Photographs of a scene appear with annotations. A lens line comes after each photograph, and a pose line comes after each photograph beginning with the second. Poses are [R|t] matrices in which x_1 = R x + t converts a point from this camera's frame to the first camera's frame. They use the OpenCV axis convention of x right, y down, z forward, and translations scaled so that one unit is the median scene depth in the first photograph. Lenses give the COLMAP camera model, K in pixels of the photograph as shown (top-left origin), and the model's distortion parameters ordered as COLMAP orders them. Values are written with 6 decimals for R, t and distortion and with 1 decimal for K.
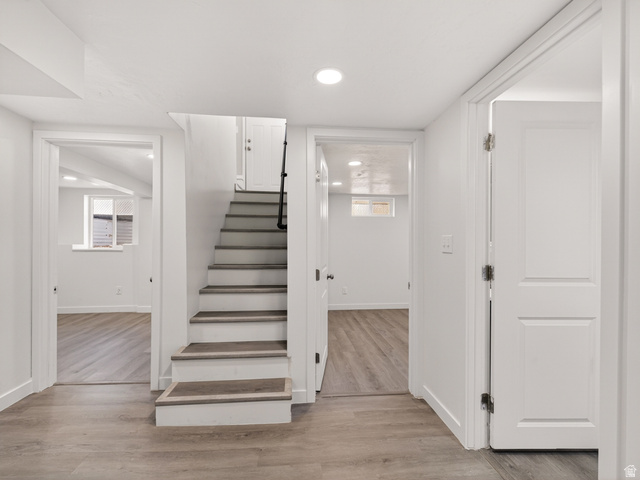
lens RADIAL K [[290.4, 0, 321.0], [0, 290.4, 243.5], [0, 0, 1]] dist [0.000067, -0.003049]
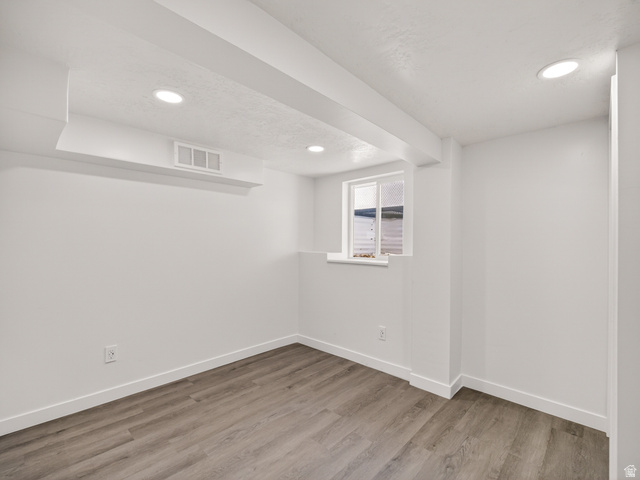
lens RADIAL K [[290.4, 0, 319.7], [0, 290.4, 243.5], [0, 0, 1]] dist [0.000067, -0.003049]
pose [[0.657739, 0.000829, -0.753245, -0.318038], [-0.009386, 0.999931, -0.007095, -0.013614], [0.753187, 0.011736, 0.657701, 0.487046]]
